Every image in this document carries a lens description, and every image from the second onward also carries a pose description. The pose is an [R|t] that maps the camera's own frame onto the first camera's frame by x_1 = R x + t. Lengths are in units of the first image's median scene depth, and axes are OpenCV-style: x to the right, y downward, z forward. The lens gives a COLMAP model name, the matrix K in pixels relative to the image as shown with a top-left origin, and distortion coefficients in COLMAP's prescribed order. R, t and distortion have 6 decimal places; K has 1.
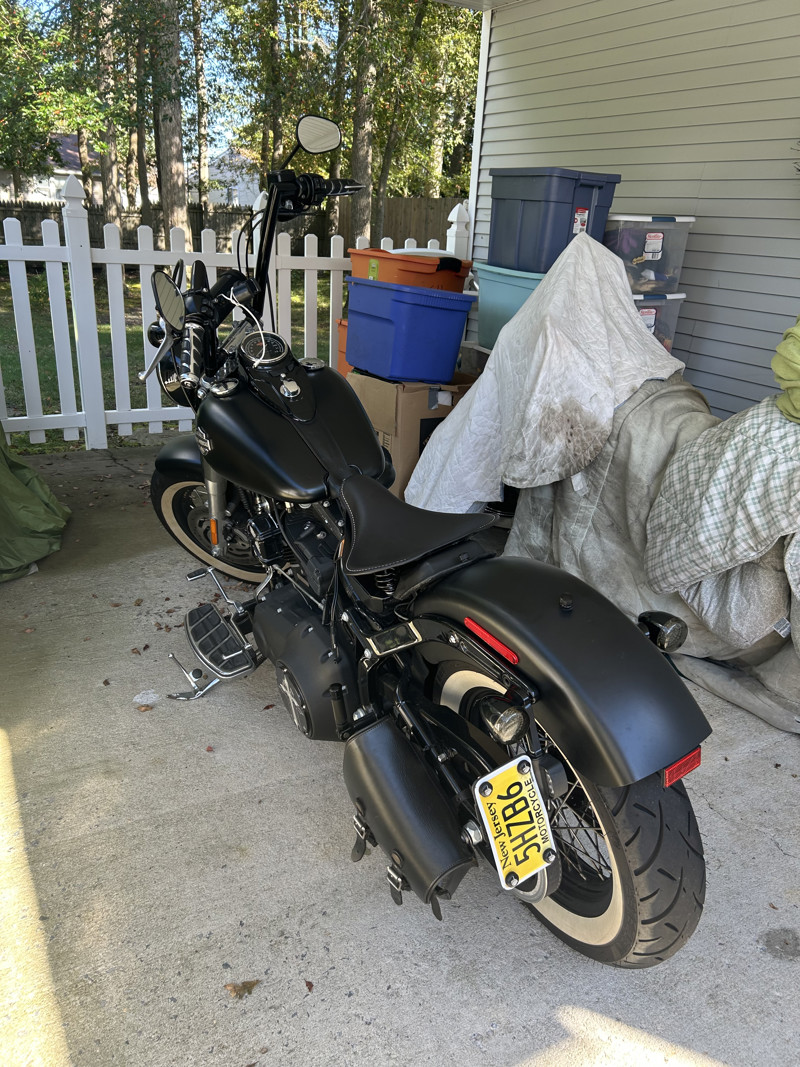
lens RADIAL K [[811.3, 0, 400.0], [0, 811.3, 533.5], [0, 0, 1]] dist [0.051170, -0.057501]
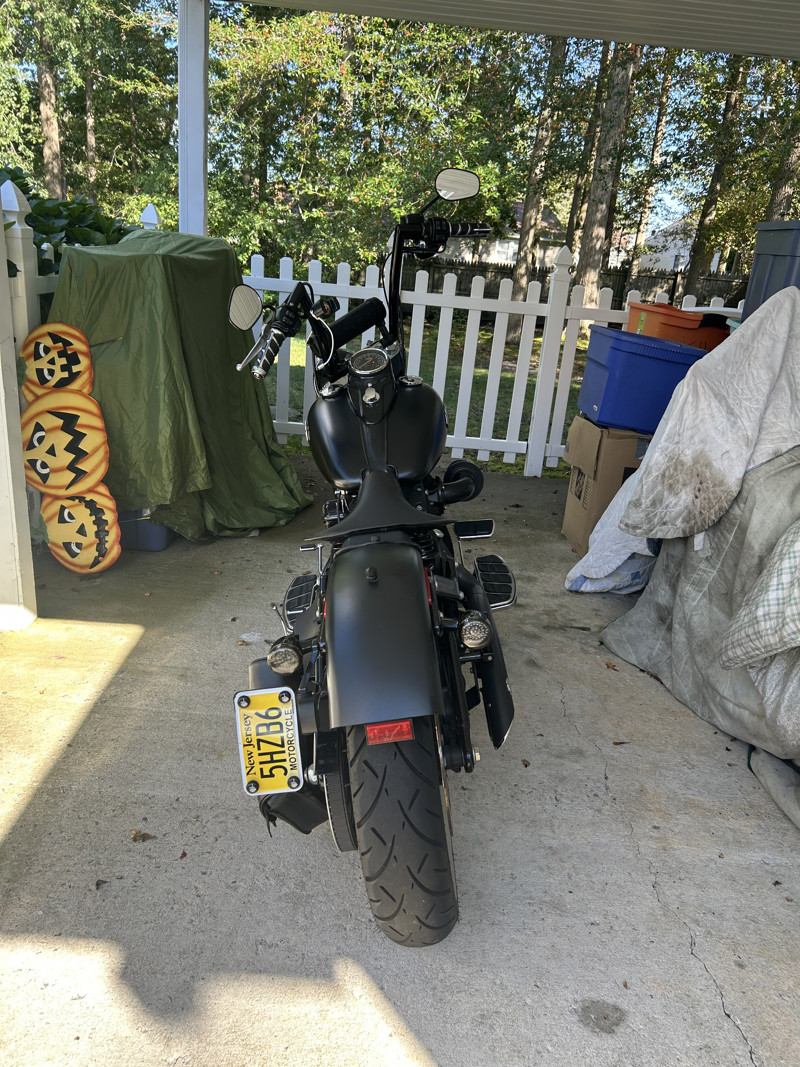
lens RADIAL K [[812.5, 0, 394.1], [0, 812.5, 534.1], [0, 0, 1]] dist [0.038702, -0.048706]
pose [[0.862818, 0.184941, -0.470470, 0.368264], [-0.217285, 0.975996, -0.014826, 0.019448], [0.456434, 0.115018, 0.882292, 0.007450]]
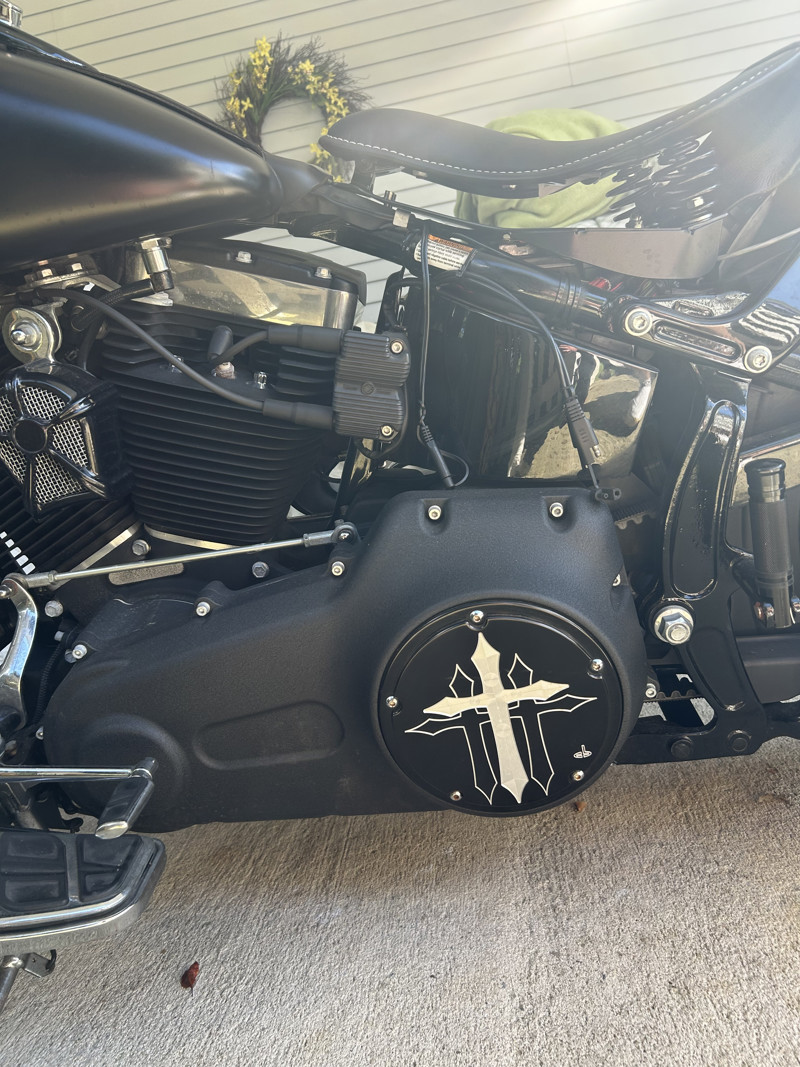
lens RADIAL K [[811.3, 0, 400.0], [0, 811.3, 533.5], [0, 0, 1]] dist [0.051170, -0.057501]
pose [[0.565318, -0.249287, 0.786302, -0.290618], [0.483419, 0.872510, -0.070940, 0.105392], [-0.668372, 0.420217, 0.613756, 0.577164]]
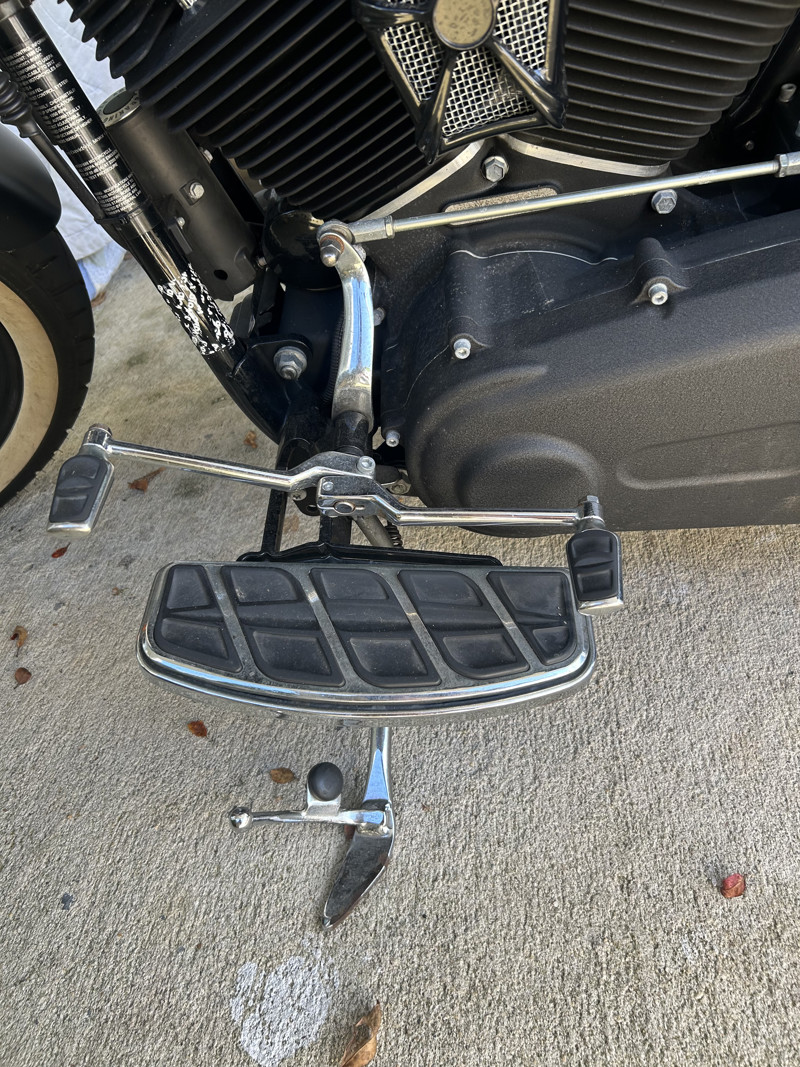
lens RADIAL K [[812.5, 0, 394.1], [0, 812.5, 534.1], [0, 0, 1]] dist [0.038702, -0.048706]
pose [[0.551640, -0.655838, 0.515334, -0.287170], [0.495720, 0.754678, 0.429794, 0.006284], [-0.670787, 0.018370, 0.741423, 0.702011]]
